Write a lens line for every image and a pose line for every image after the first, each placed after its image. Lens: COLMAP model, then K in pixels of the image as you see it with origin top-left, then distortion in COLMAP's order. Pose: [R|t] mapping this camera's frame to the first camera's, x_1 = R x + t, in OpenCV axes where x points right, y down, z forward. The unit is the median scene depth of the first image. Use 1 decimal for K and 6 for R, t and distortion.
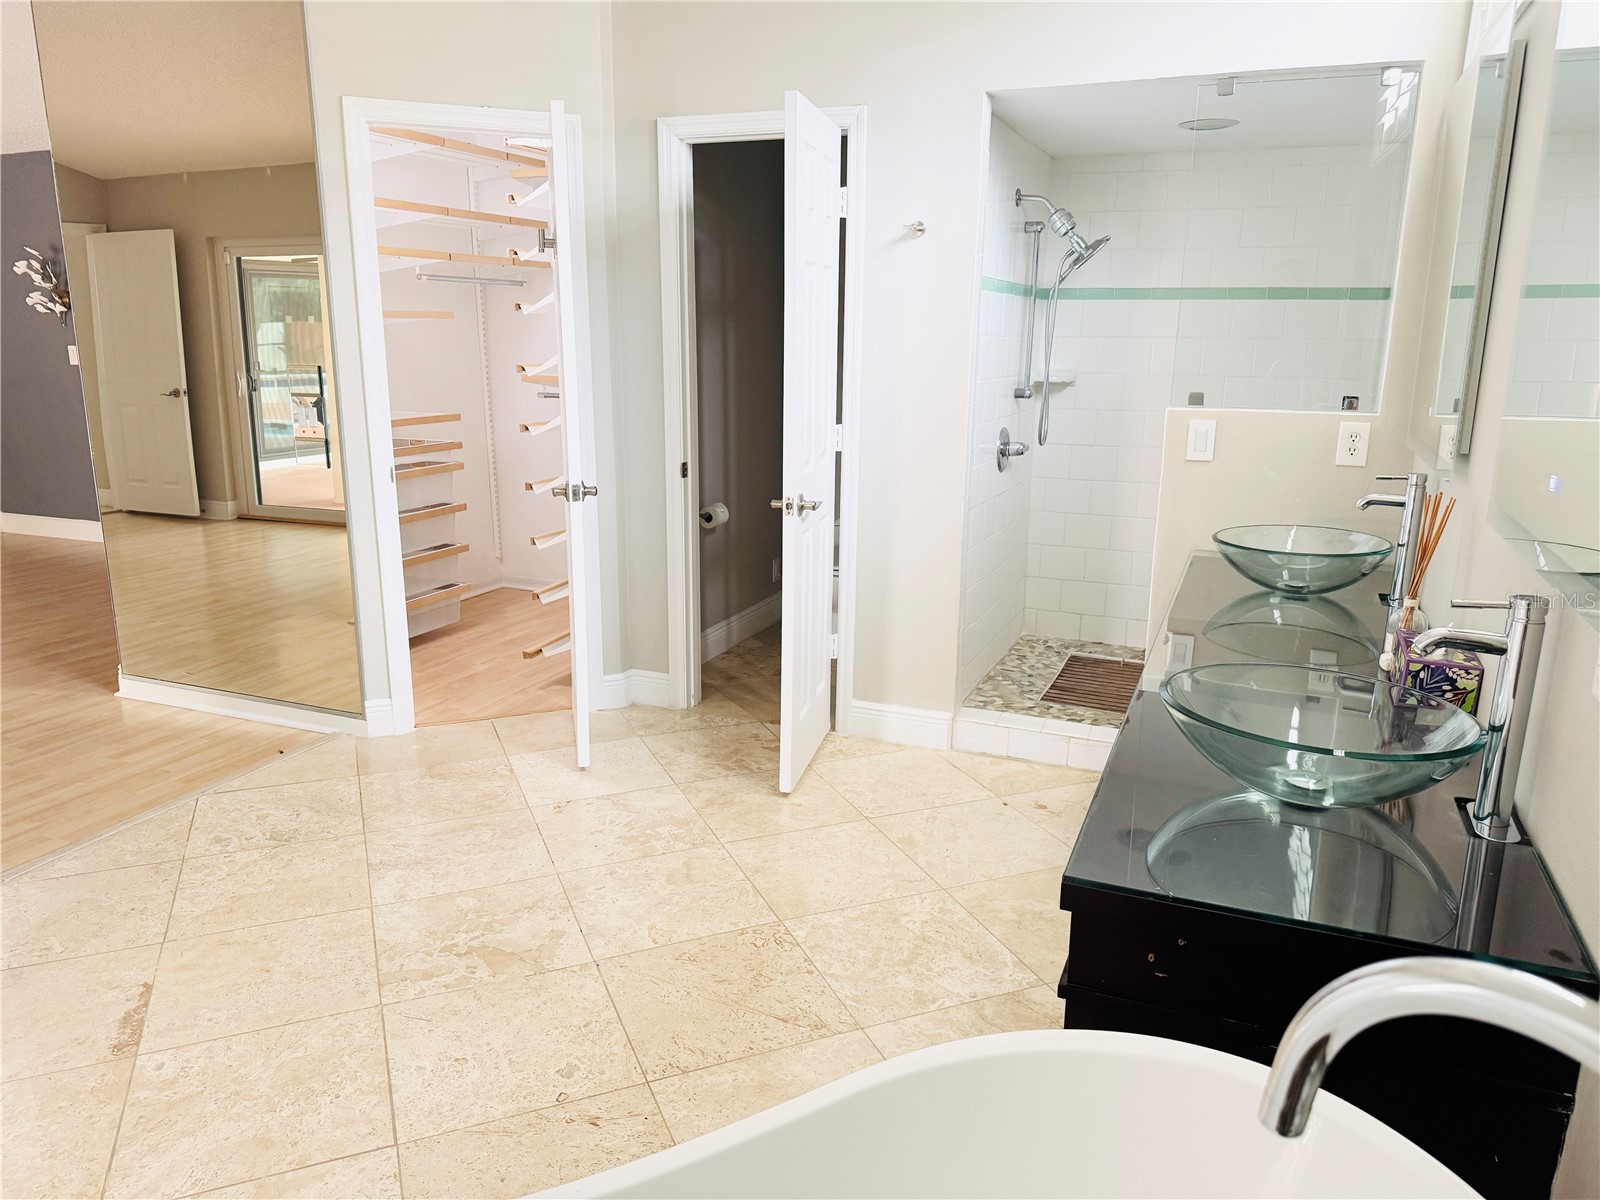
lens RADIAL K [[1141.4, 0, 810.5], [0, 1141.4, 601.3], [0, 0, 1]] dist [0.046592, -0.039841]
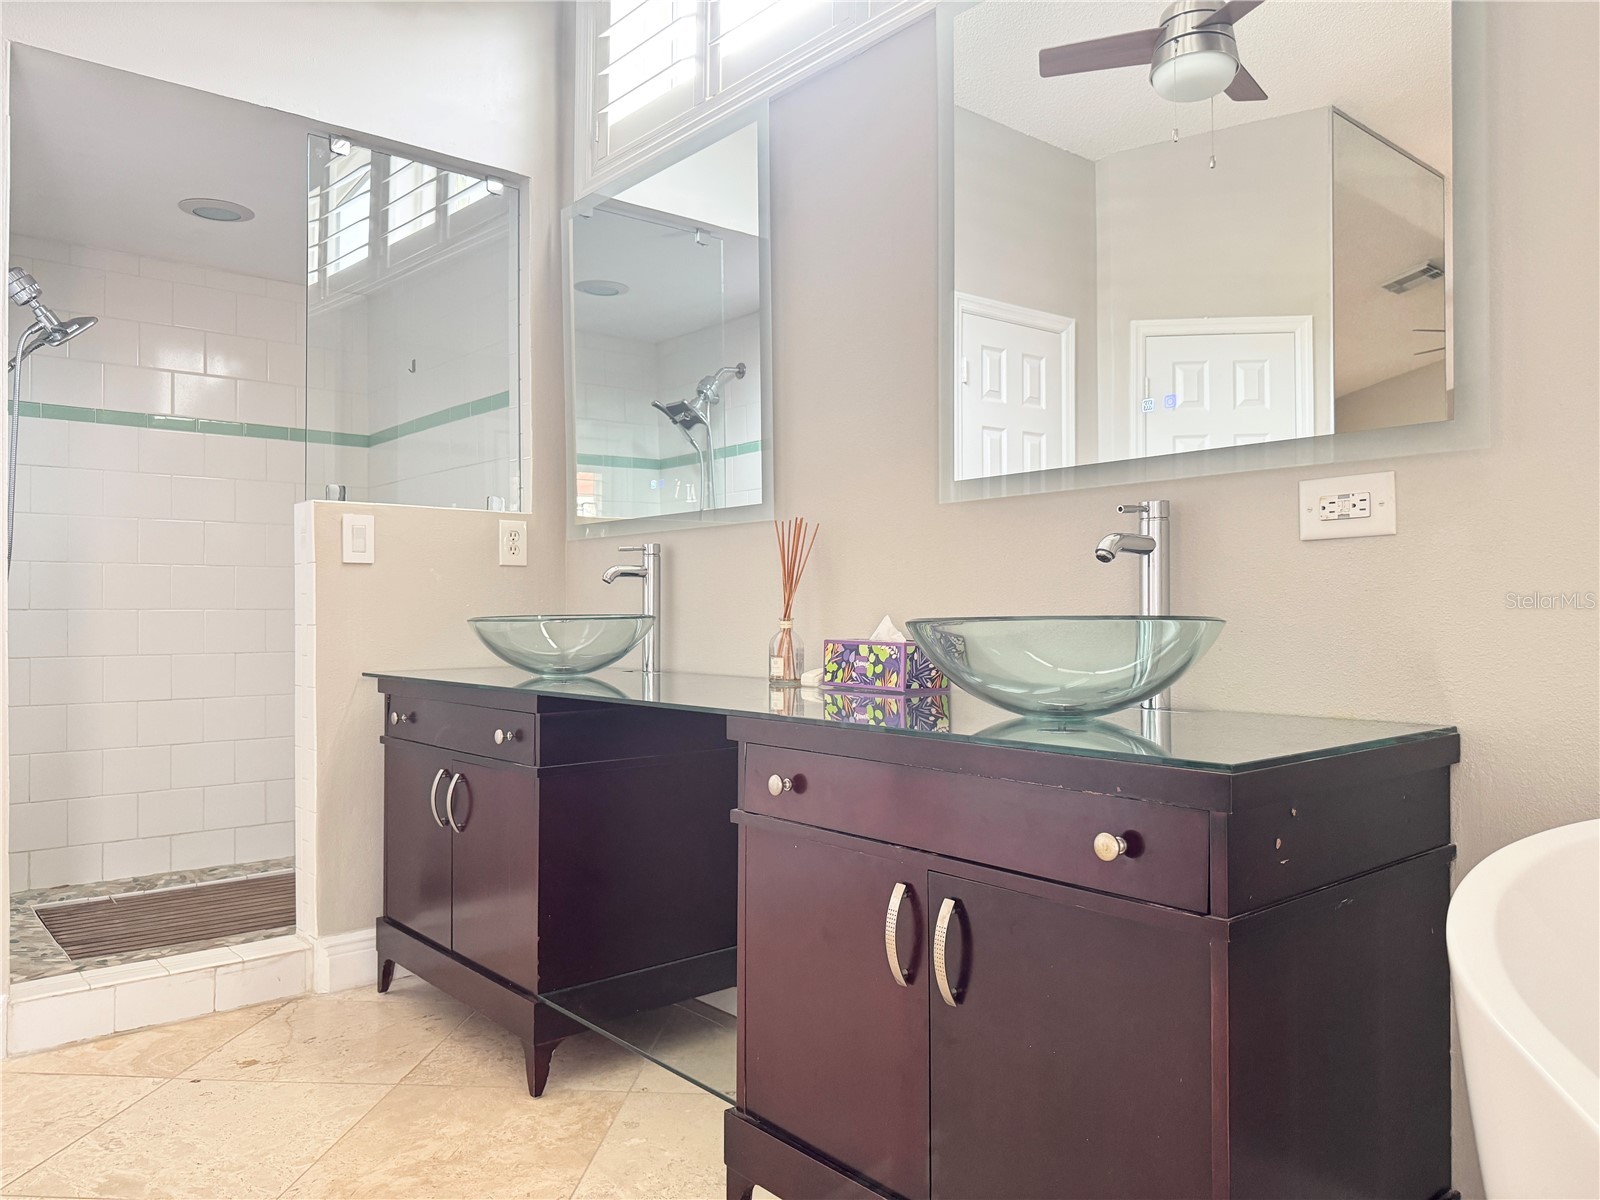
lens RADIAL K [[1141.4, 0, 810.5], [0, 1141.4, 601.3], [0, 0, 1]] dist [0.046592, -0.039841]
pose [[0.471378, -0.012794, 0.881839, -0.215241], [0.217173, 0.970789, -0.102003, 0.052381], [-0.854774, 0.239593, 0.460387, 0.316395]]
